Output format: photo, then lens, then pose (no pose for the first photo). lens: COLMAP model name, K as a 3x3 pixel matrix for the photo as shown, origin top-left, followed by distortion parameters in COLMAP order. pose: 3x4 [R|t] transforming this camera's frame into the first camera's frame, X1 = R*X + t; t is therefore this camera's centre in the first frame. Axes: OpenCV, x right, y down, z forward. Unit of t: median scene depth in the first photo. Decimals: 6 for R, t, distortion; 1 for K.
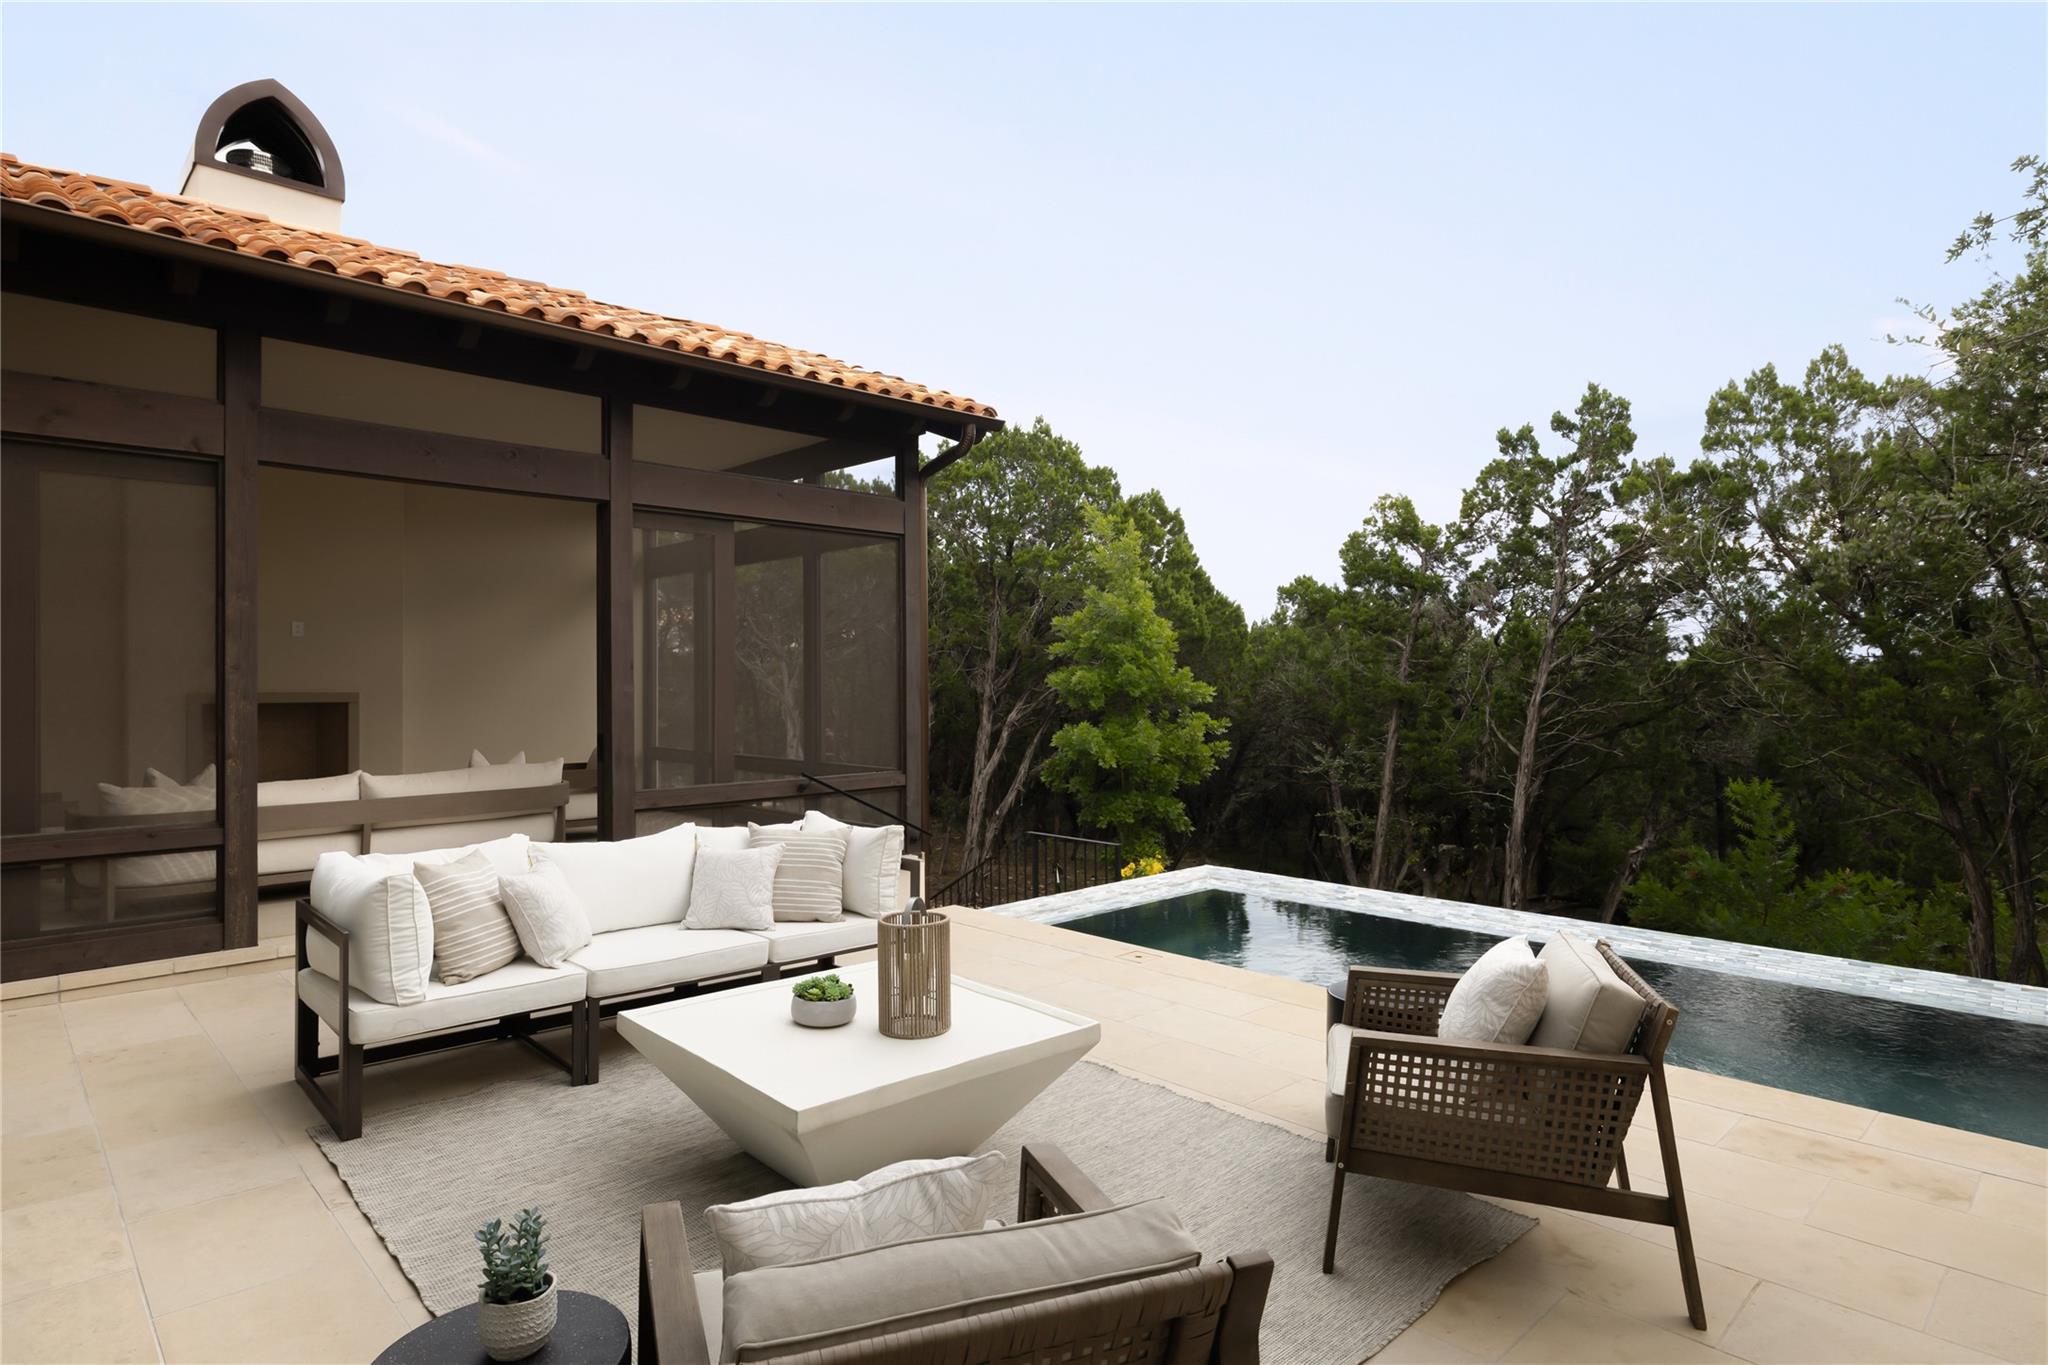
lens RADIAL K [[1111.3, 0, 1024.0], [0, 1111.3, 682.5], [0, 0, 1]] dist [0.002517, 0.000661]
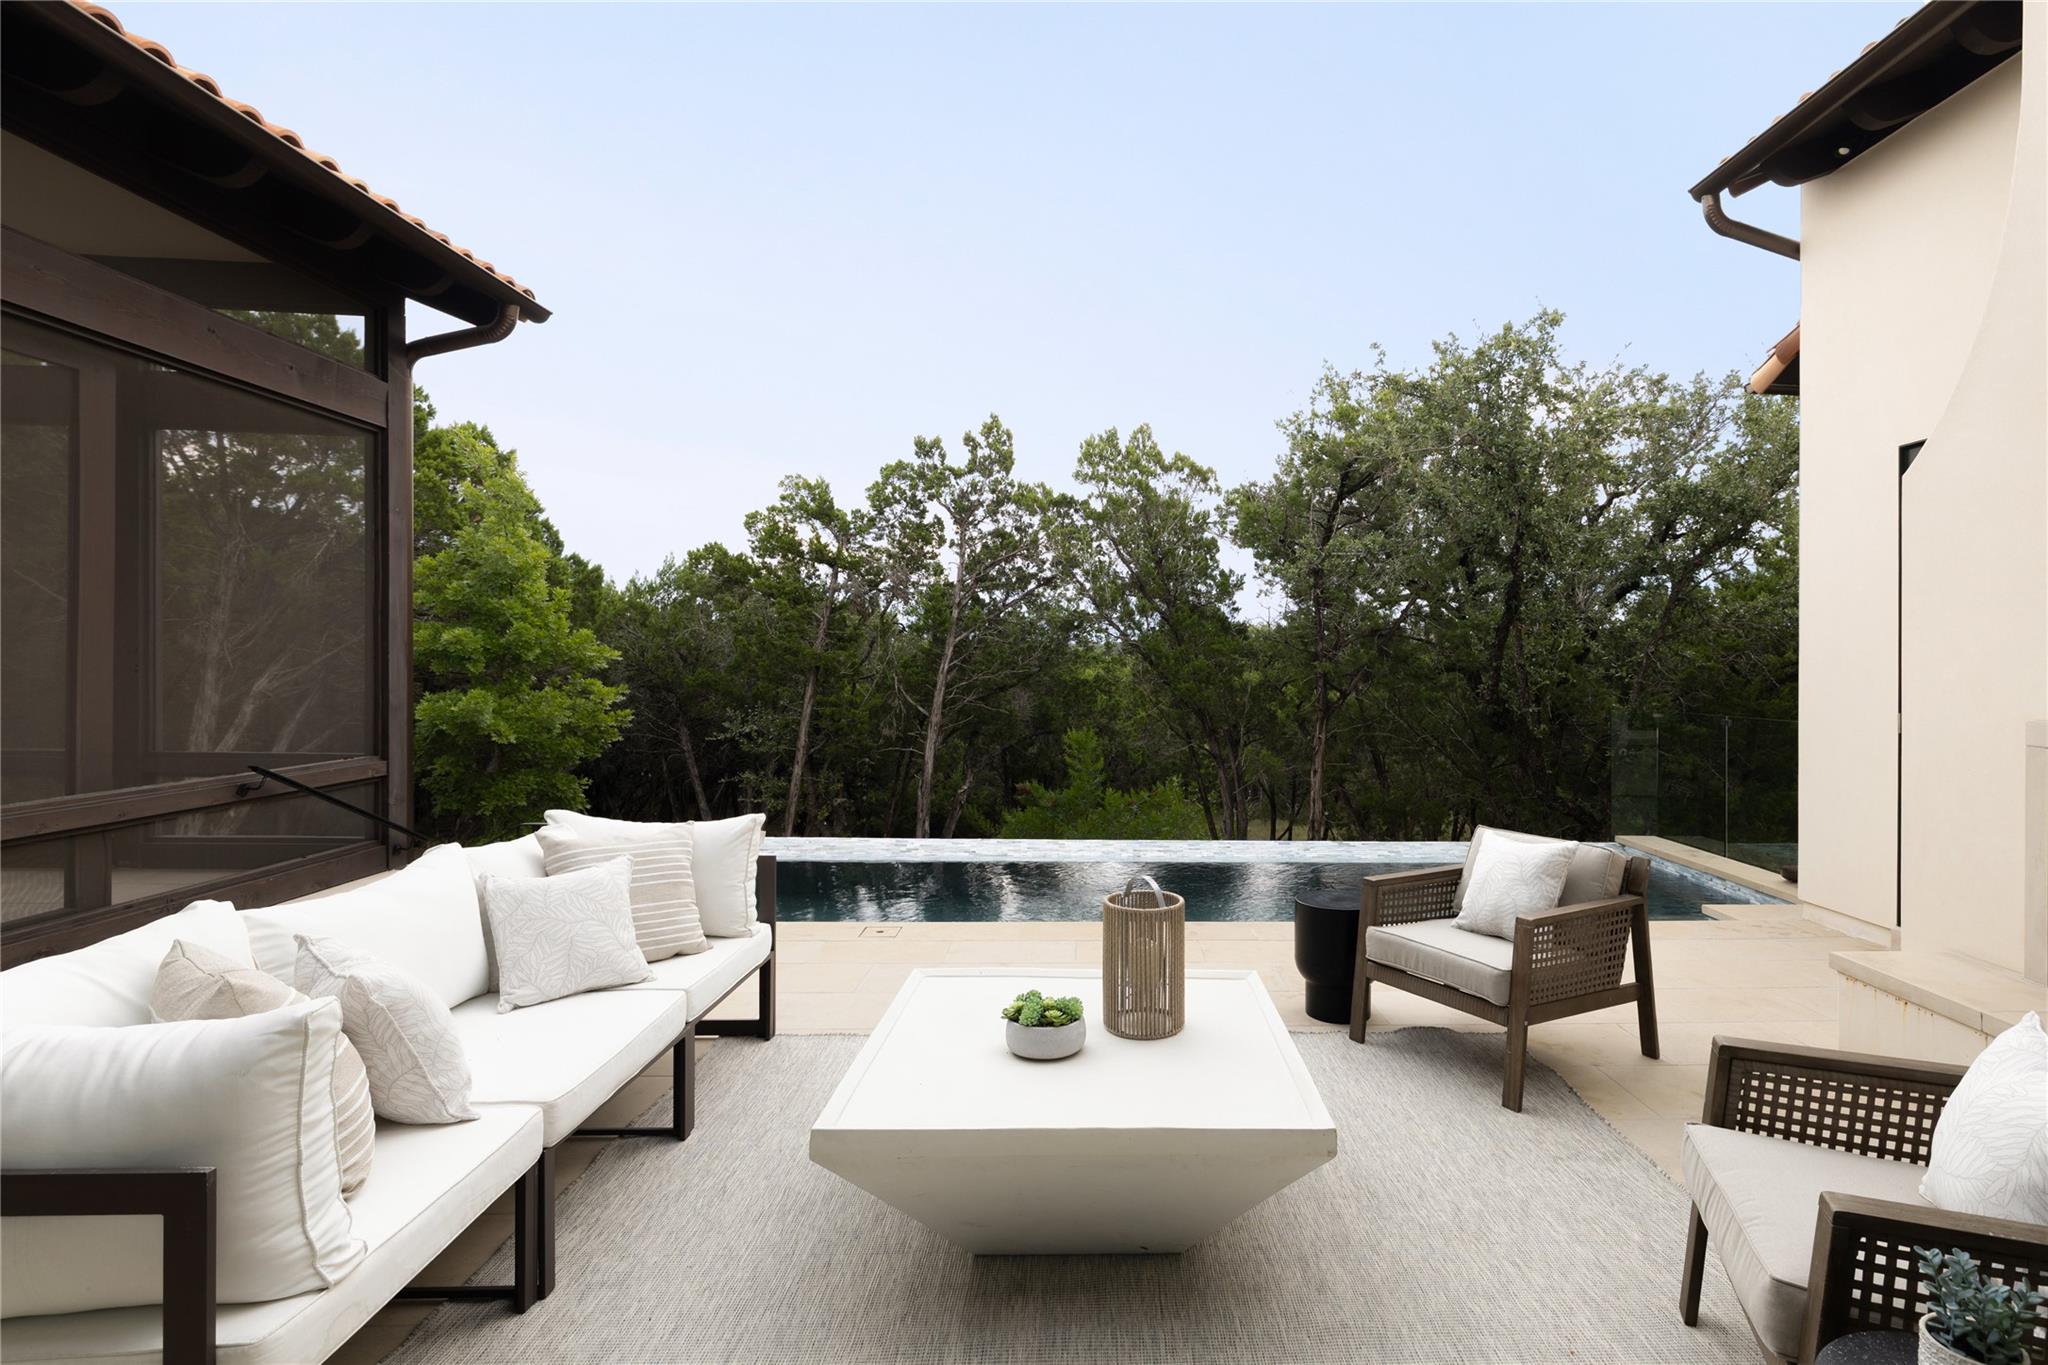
lens RADIAL K [[986.5, 0, 1146.9], [0, 986.5, 675.7], [0, 0, 1]] dist [-0.000591, -0.000017]
pose [[0.638183, 0.004758, 0.769870, -0.194213], [-0.019434, 0.999762, 0.009931, 0.007807], [-0.769639, -0.021300, 0.638124, 0.142346]]
